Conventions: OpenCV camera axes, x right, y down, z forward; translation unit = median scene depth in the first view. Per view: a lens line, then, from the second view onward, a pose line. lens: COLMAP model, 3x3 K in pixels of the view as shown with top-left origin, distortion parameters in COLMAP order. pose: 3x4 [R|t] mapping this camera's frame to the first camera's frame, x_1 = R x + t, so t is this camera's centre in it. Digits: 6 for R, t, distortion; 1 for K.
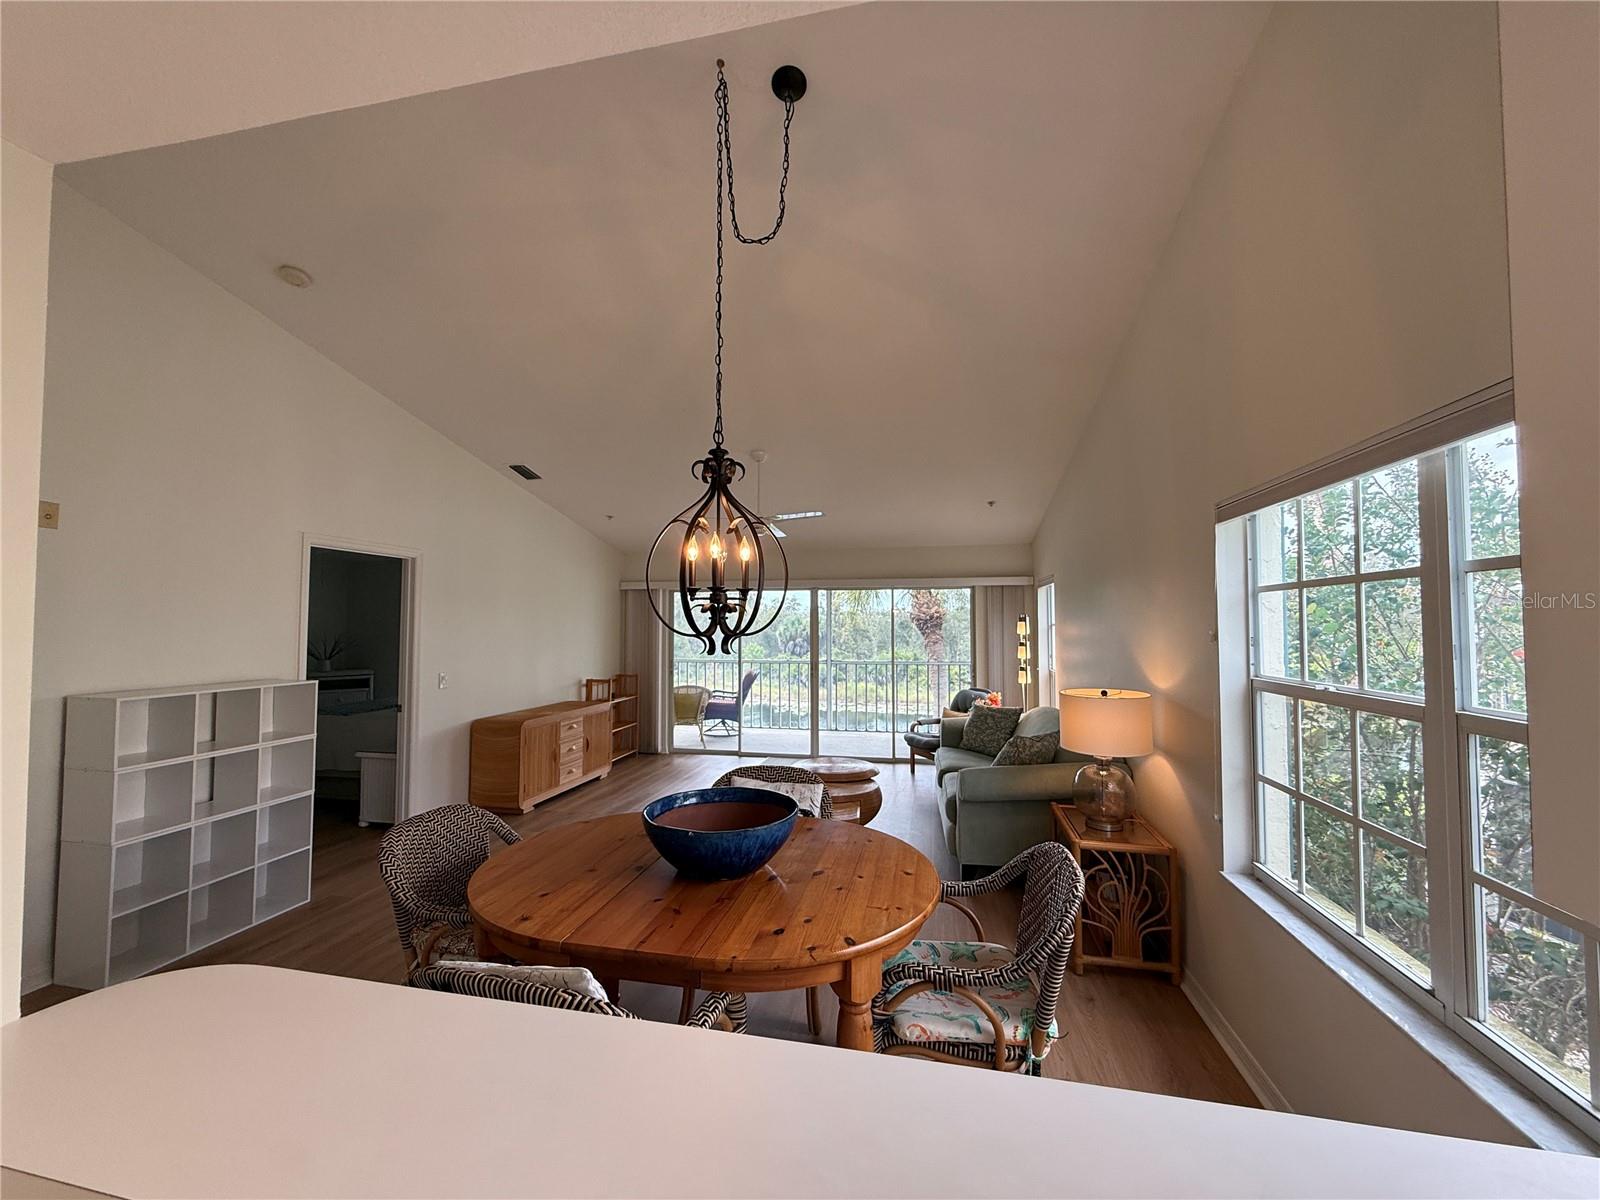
lens RADIAL K [[636.8, 0, 795.5], [0, 636.8, 595.7], [0, 0, 1]] dist [-0.000050, 0.000917]
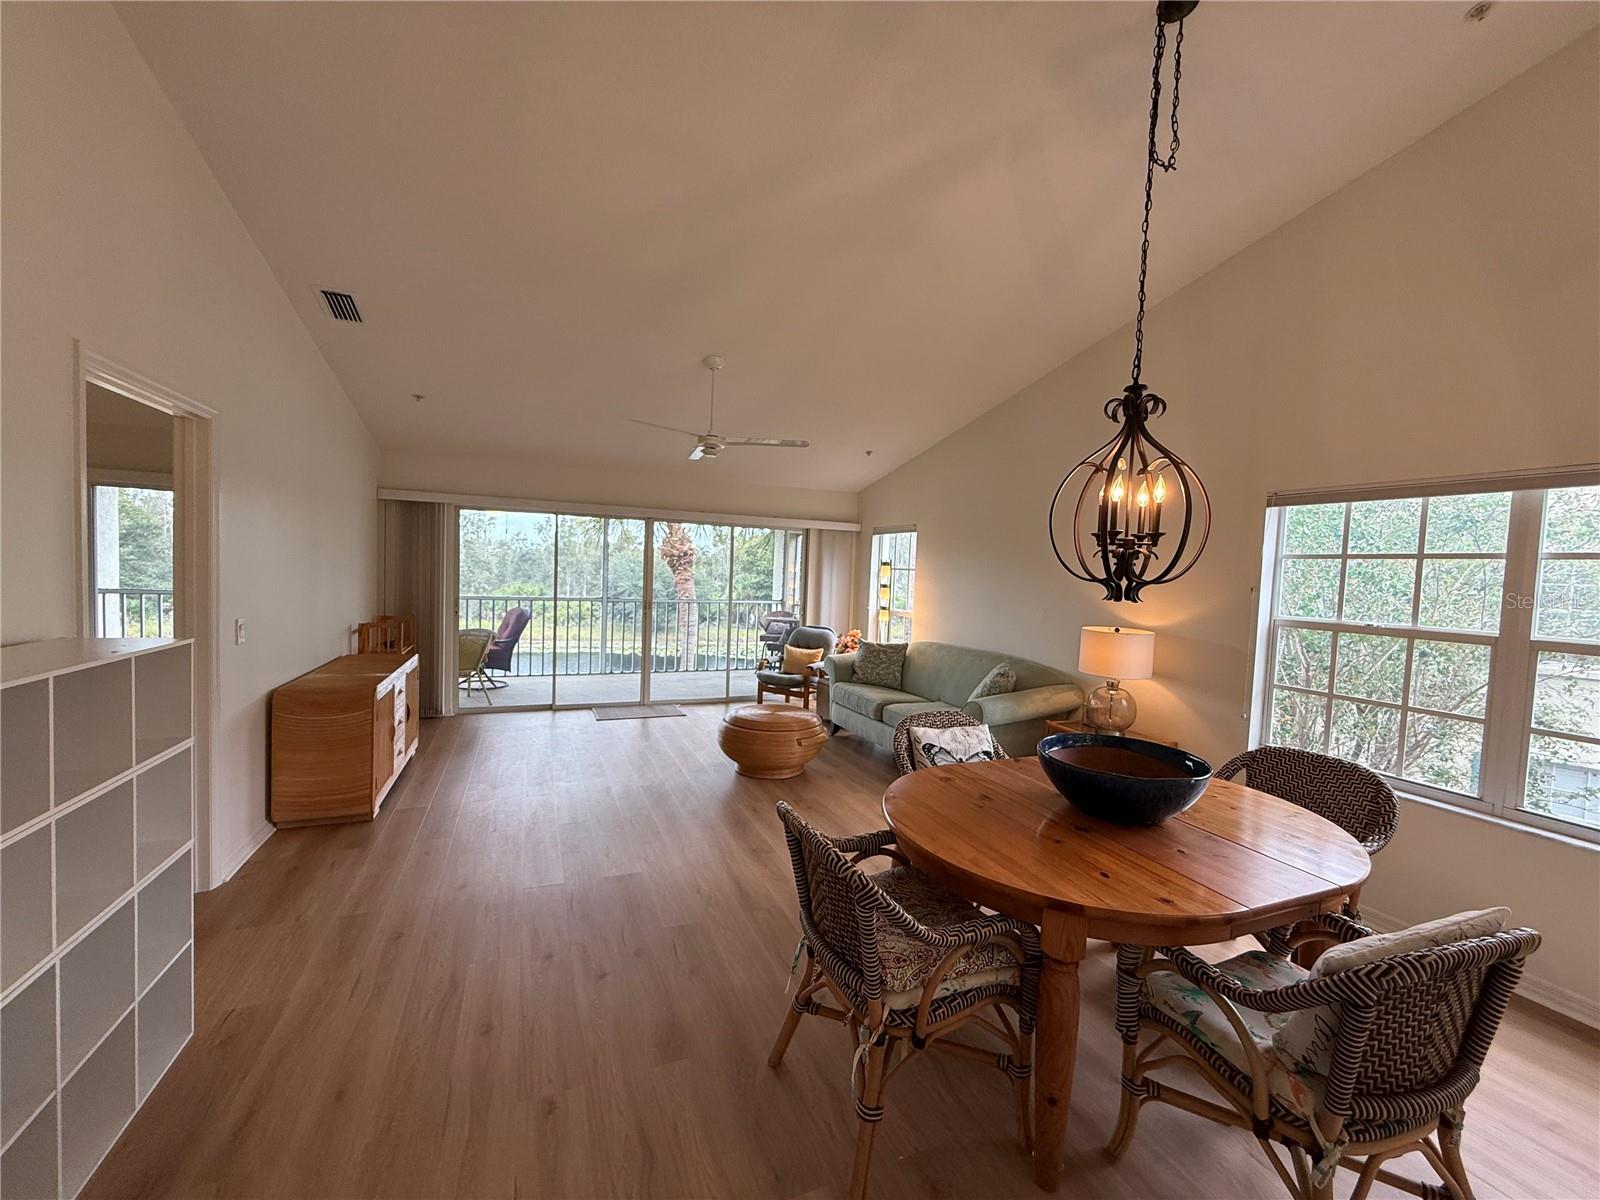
lens RADIAL K [[636.8, 0, 796.2], [0, 636.8, 598.7], [0, 0, 1]] dist [-0.000050, 0.000917]
pose [[0.821630, 0.006396, 0.569986, -0.405524], [-0.066021, 0.994275, 0.084012, 0.014975], [-0.566185, -0.106658, 0.817348, 0.183831]]
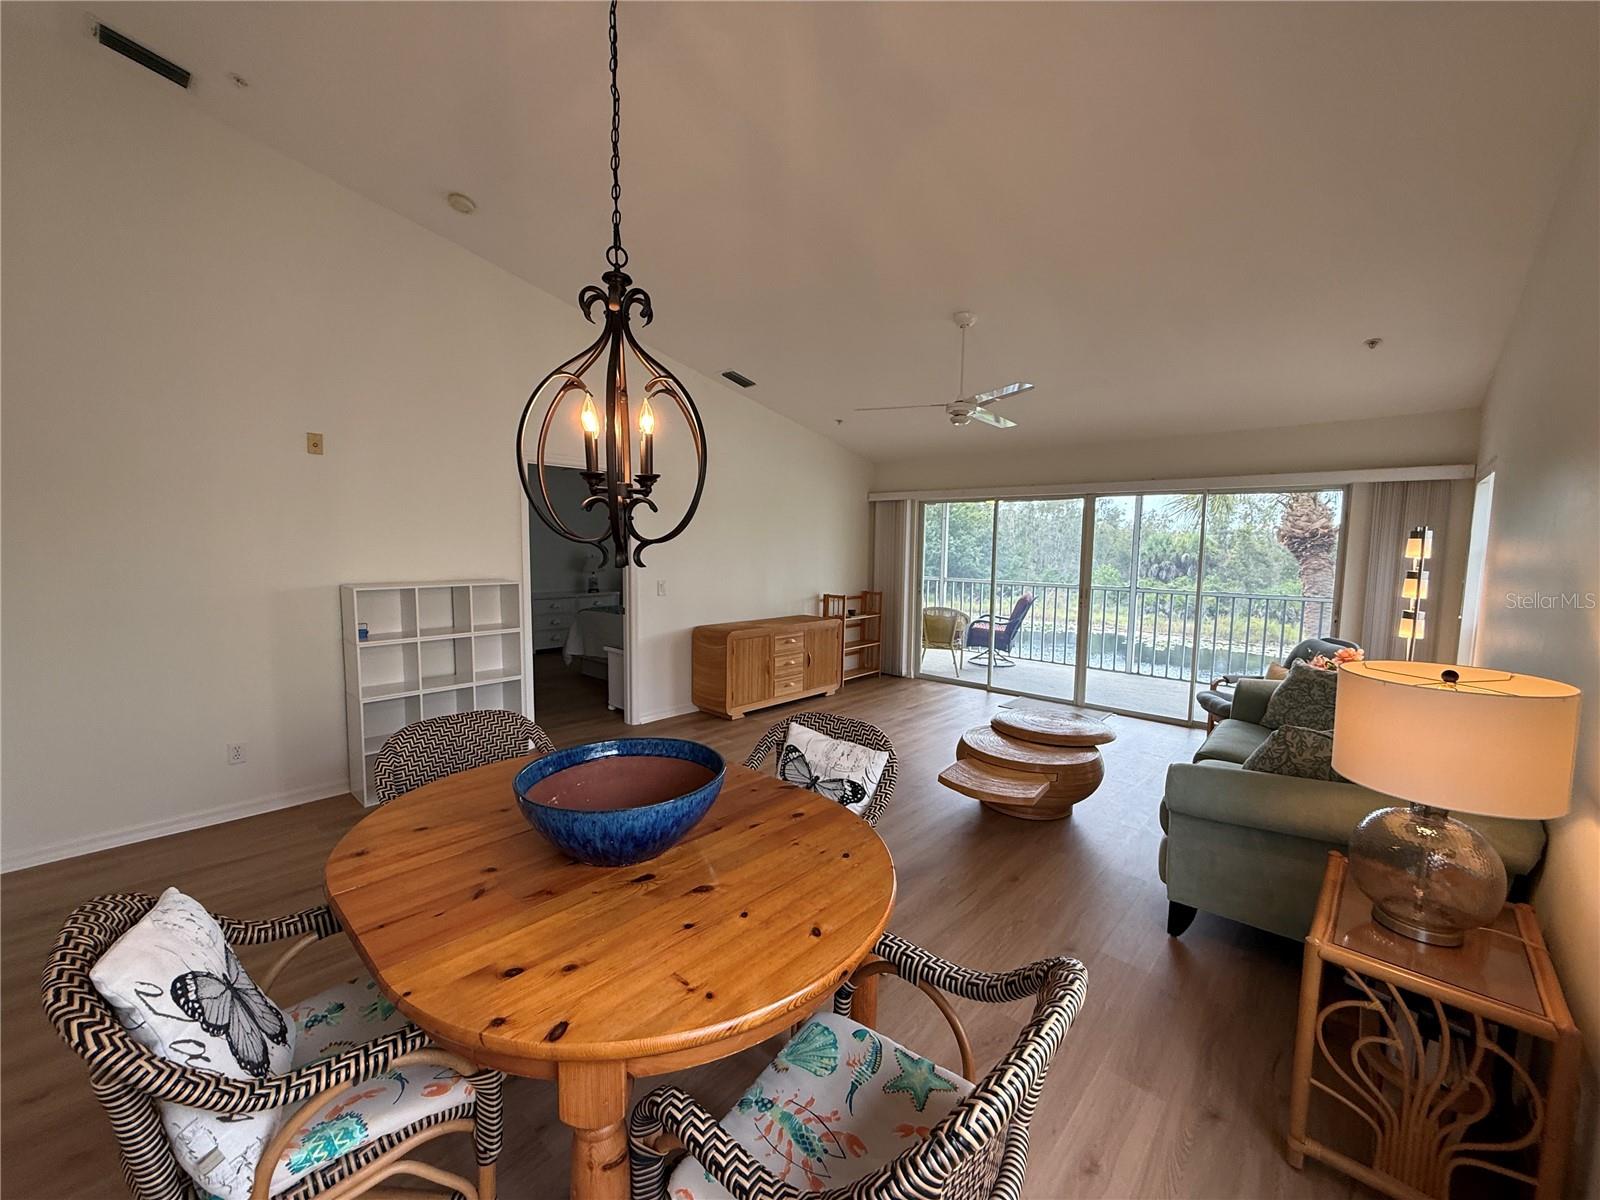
lens RADIAL K [[636.8, 0, 797.8], [0, 636.8, 597.6], [0, 0, 1]] dist [-0.000050, 0.000917]
pose [[0.861008, 0.056498, -0.505443, 0.159993], [0.010151, 0.991704, 0.128144, 0.012934], [0.508489, -0.115464, 0.853292, 0.177343]]
